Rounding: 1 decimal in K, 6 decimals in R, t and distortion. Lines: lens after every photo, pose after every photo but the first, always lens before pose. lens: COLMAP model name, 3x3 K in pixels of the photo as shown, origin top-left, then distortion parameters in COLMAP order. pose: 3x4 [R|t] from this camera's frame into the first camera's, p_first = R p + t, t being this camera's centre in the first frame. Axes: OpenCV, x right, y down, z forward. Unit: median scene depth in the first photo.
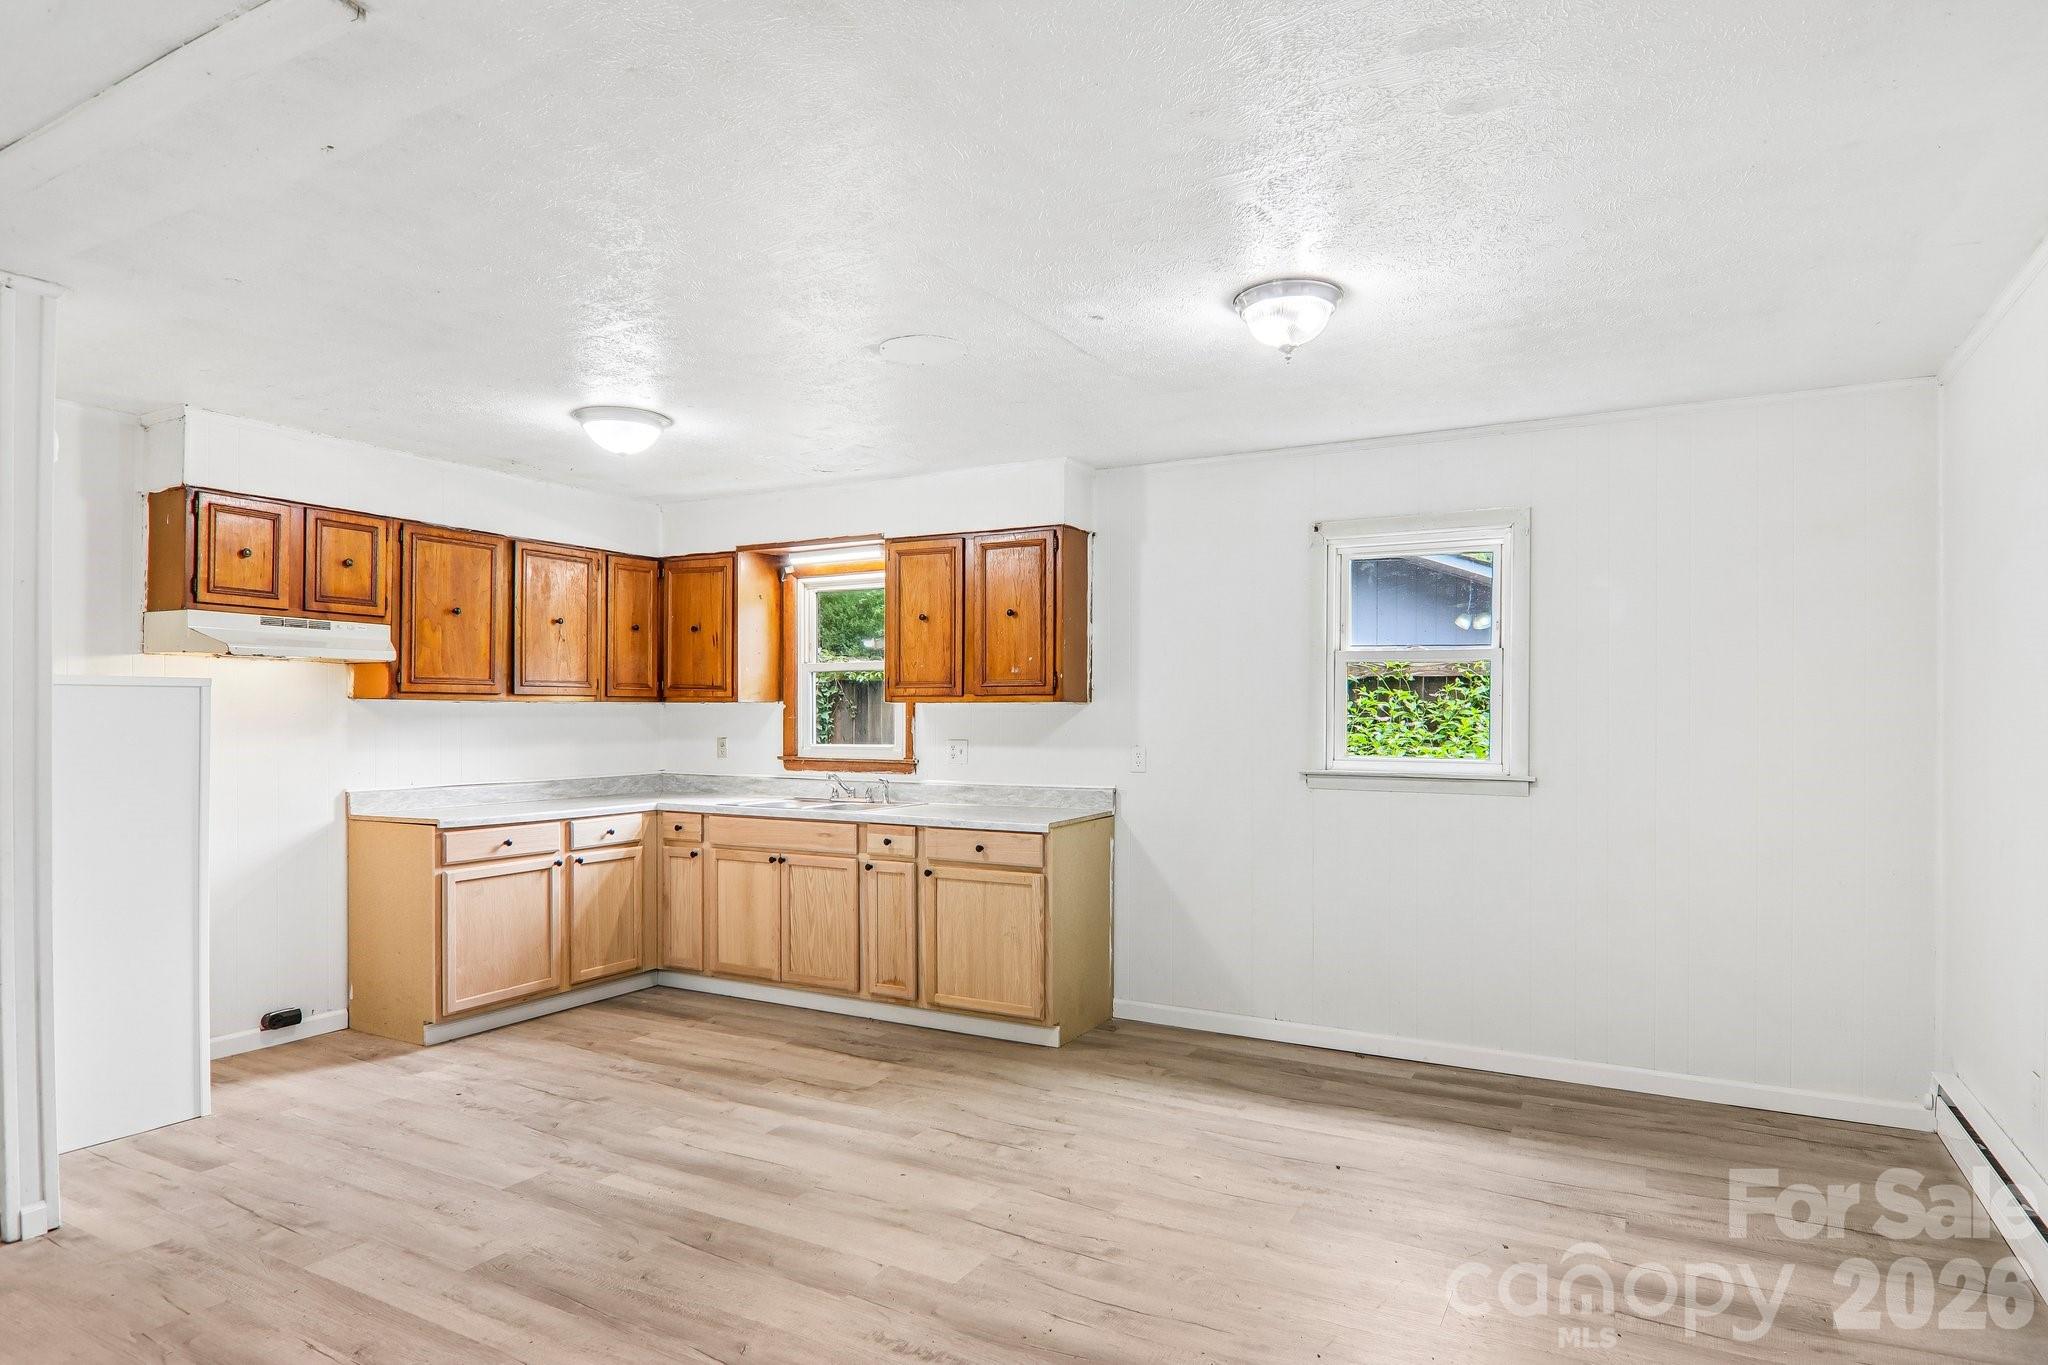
lens RADIAL K [[1146.6, 0, 1029.4], [0, 1146.6, 720.5], [0, 0, 1]] dist [0.008045, -0.023660]
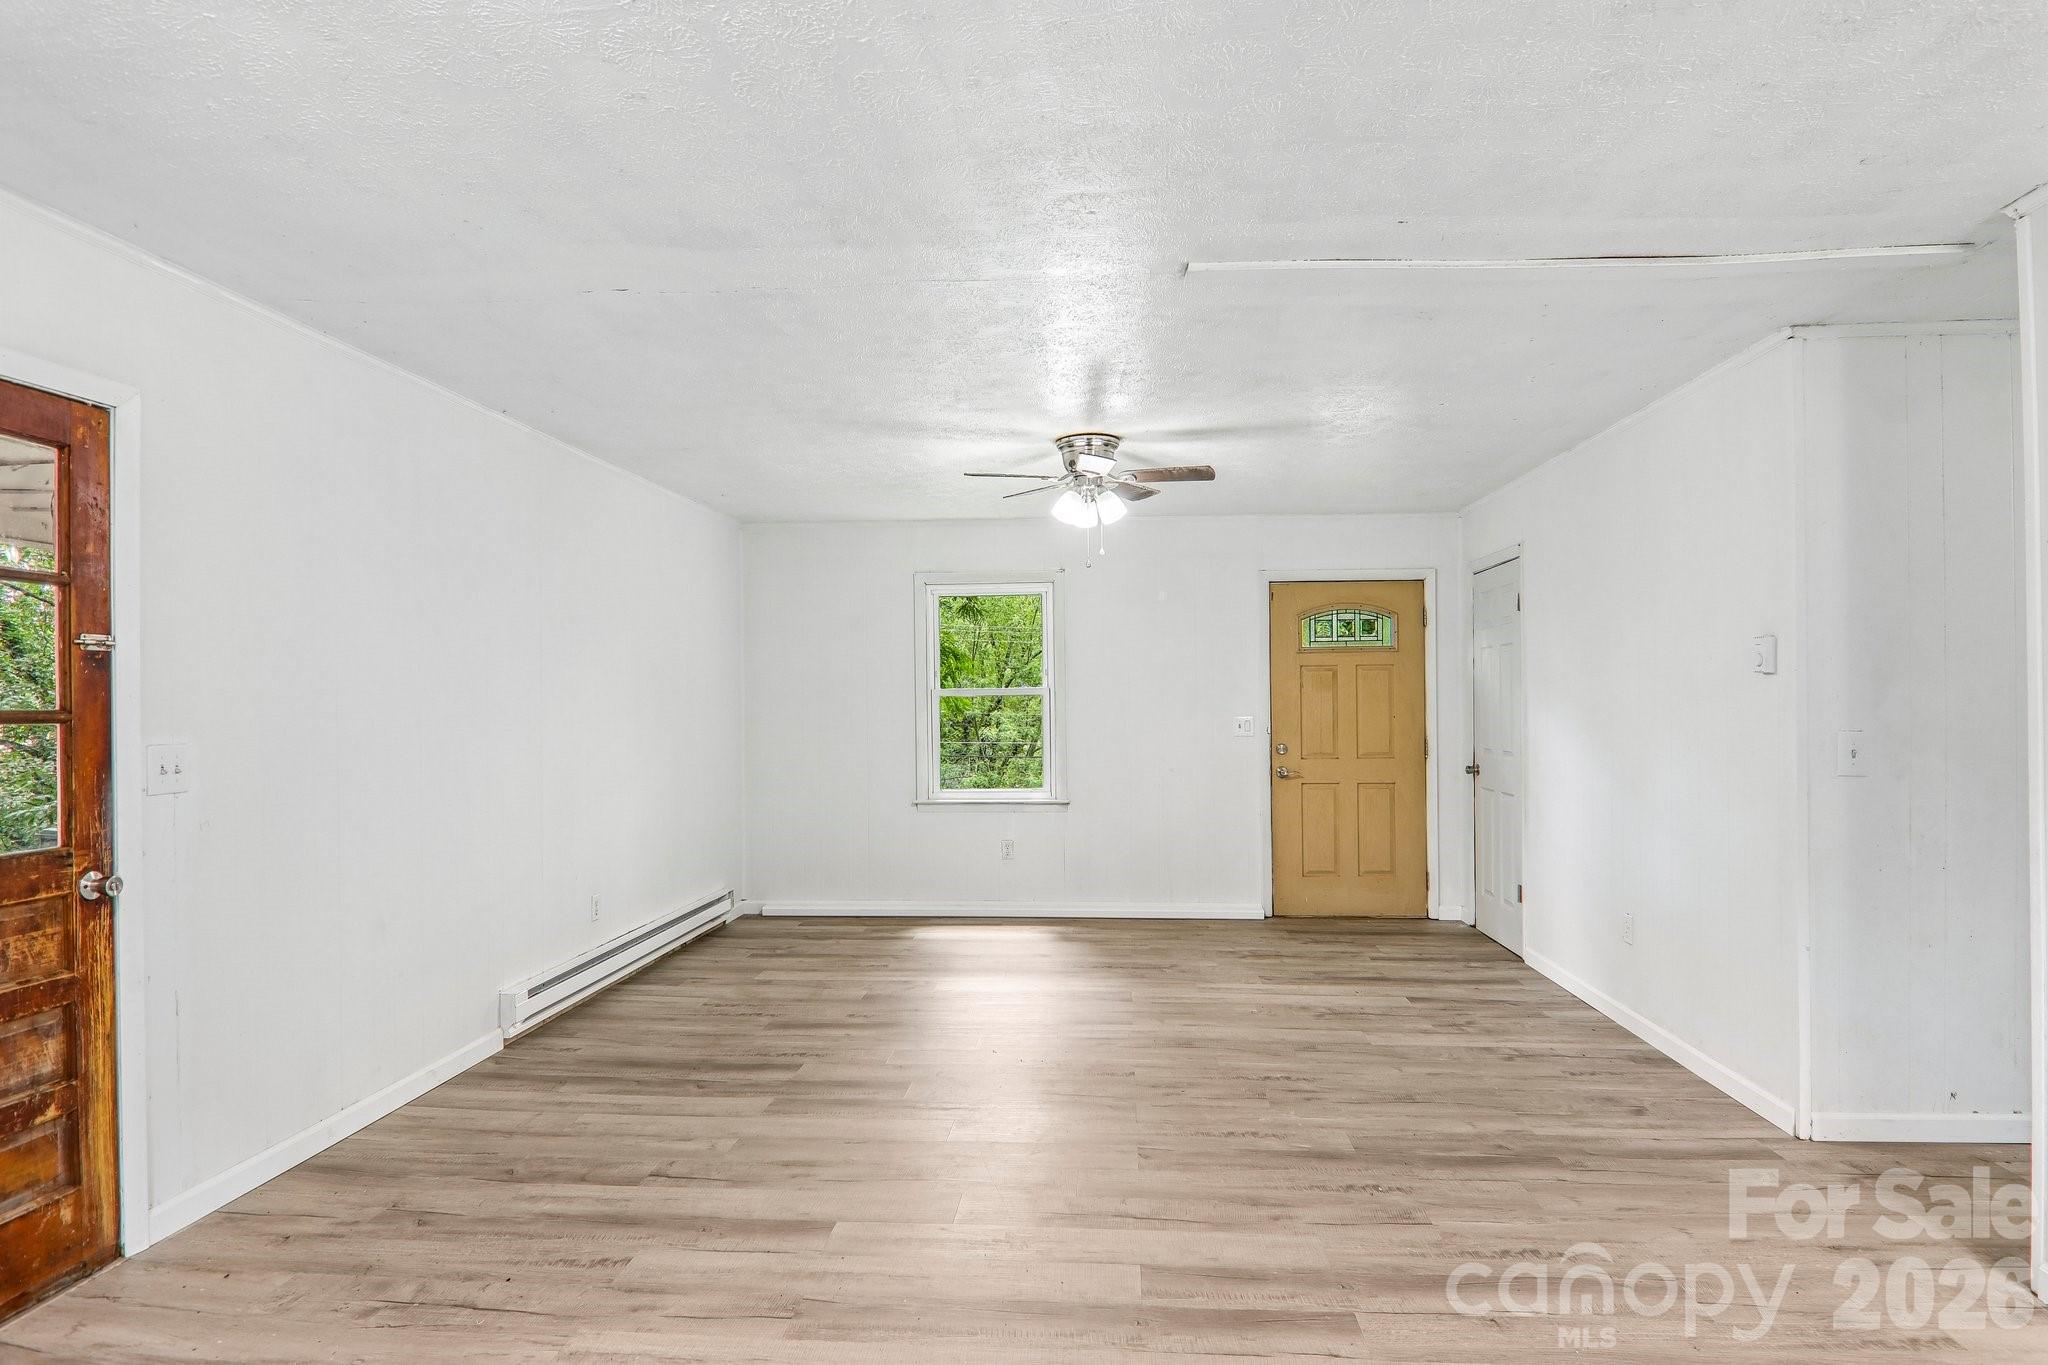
lens RADIAL K [[1133.2, 0, 1026.2], [0, 1133.2, 701.3], [0, 0, 1]] dist [0.005530, -0.020962]
pose [[-0.913103, 0.001510, -0.407726, 0.098837], [0.002515, 0.999995, -0.001928, -0.000660], [0.407721, -0.002786, -0.913102, 0.837871]]
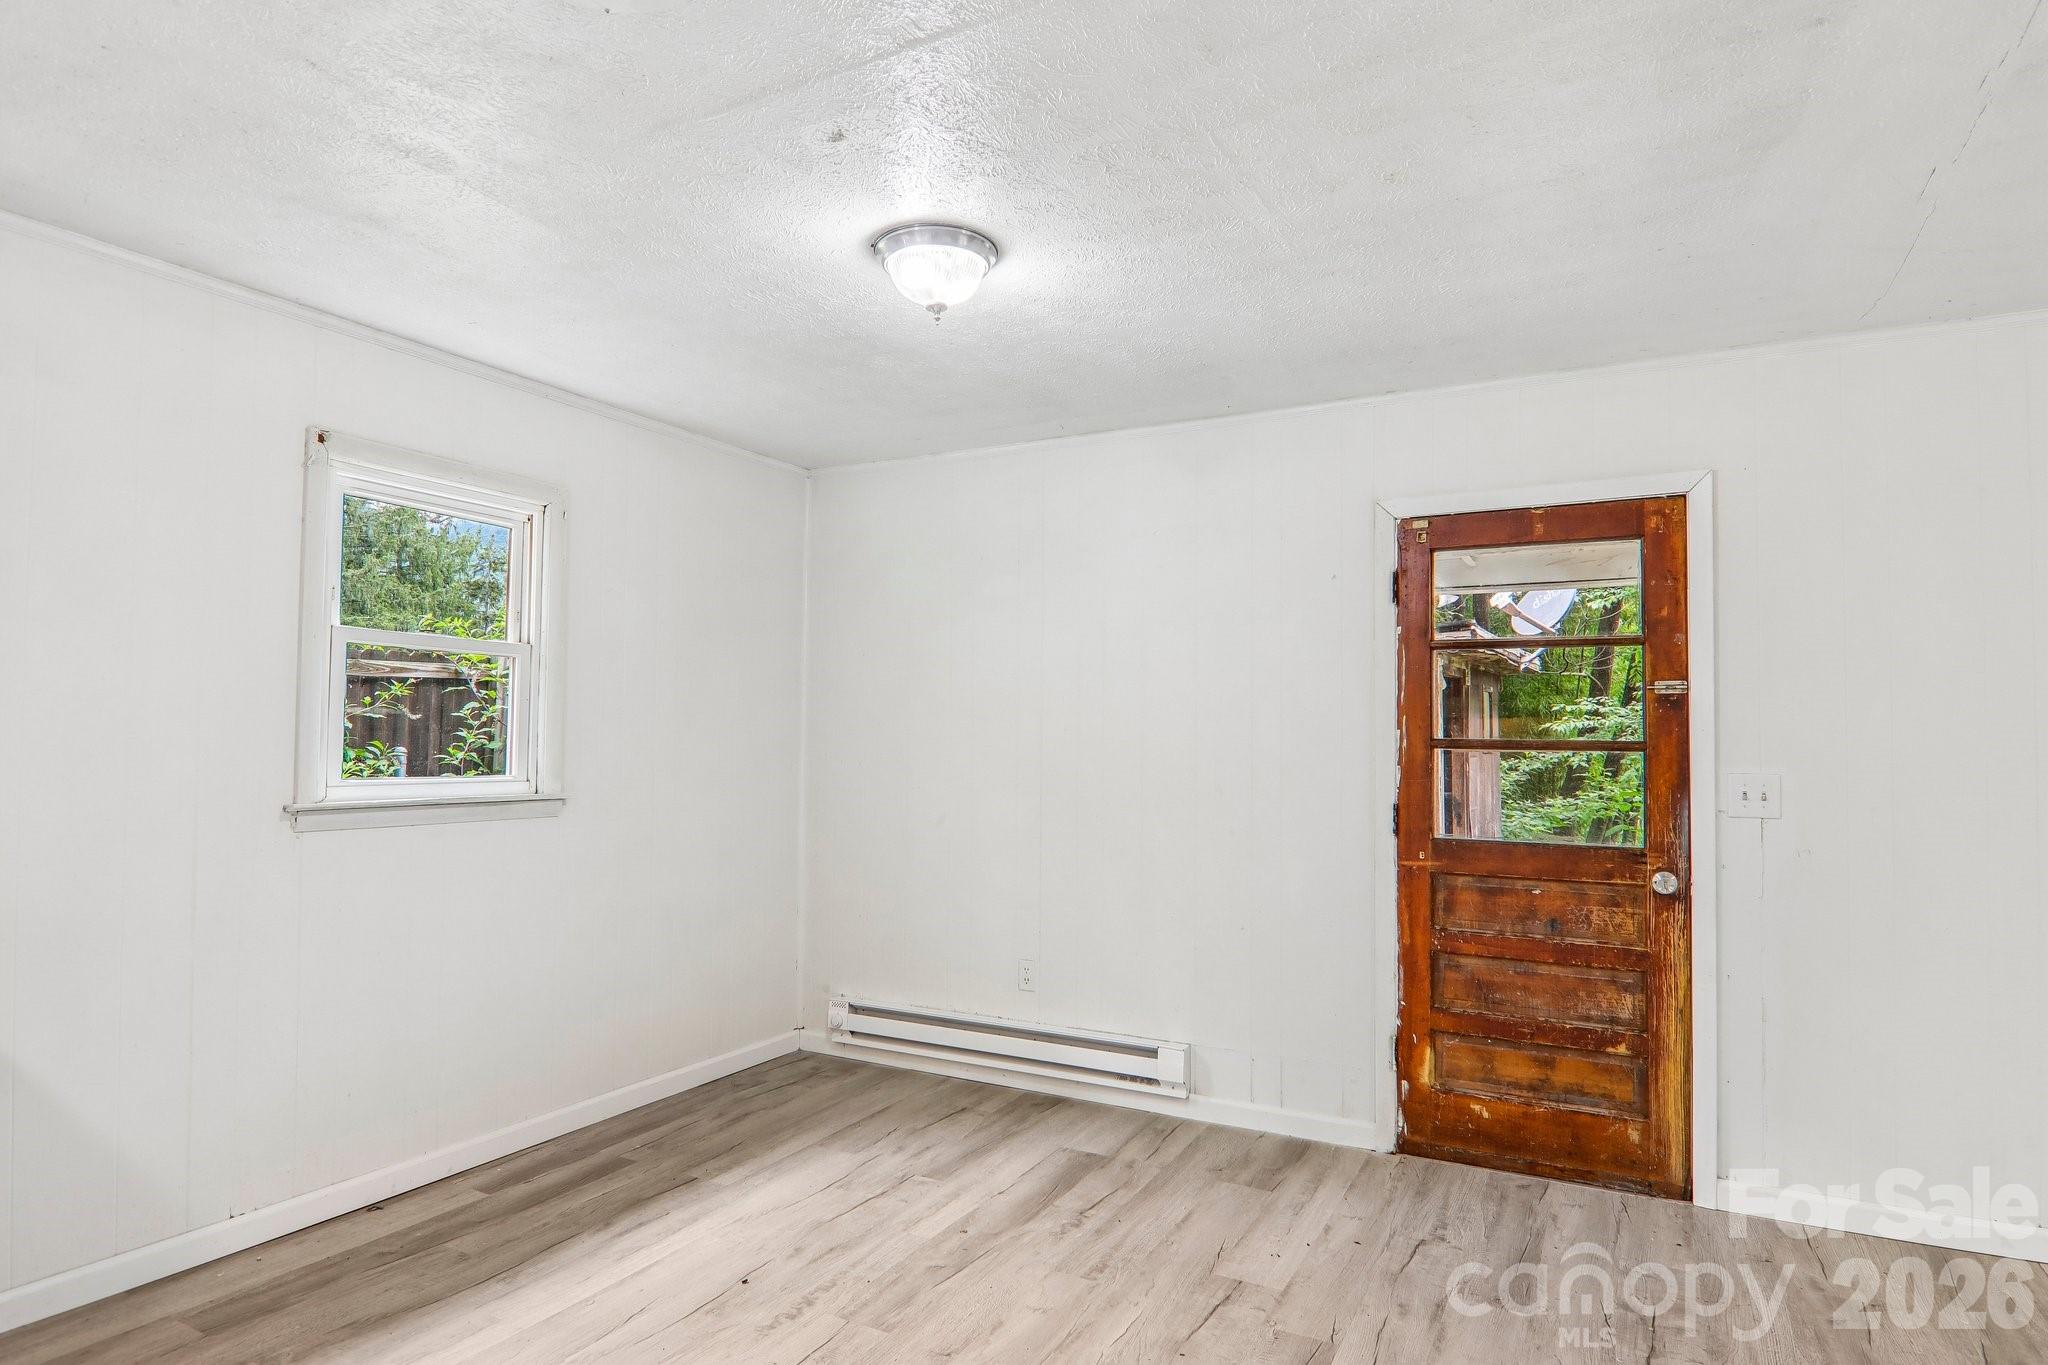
lens RADIAL K [[1133.2, 0, 1026.2], [0, 1133.2, 701.3], [0, 0, 1]] dist [0.005530, -0.020962]
pose [[-0.008198, 0.027911, 0.999577, -0.374156], [-0.008510, 0.999572, -0.027980, -0.000497], [-0.999930, -0.008736, -0.007957, 0.555484]]
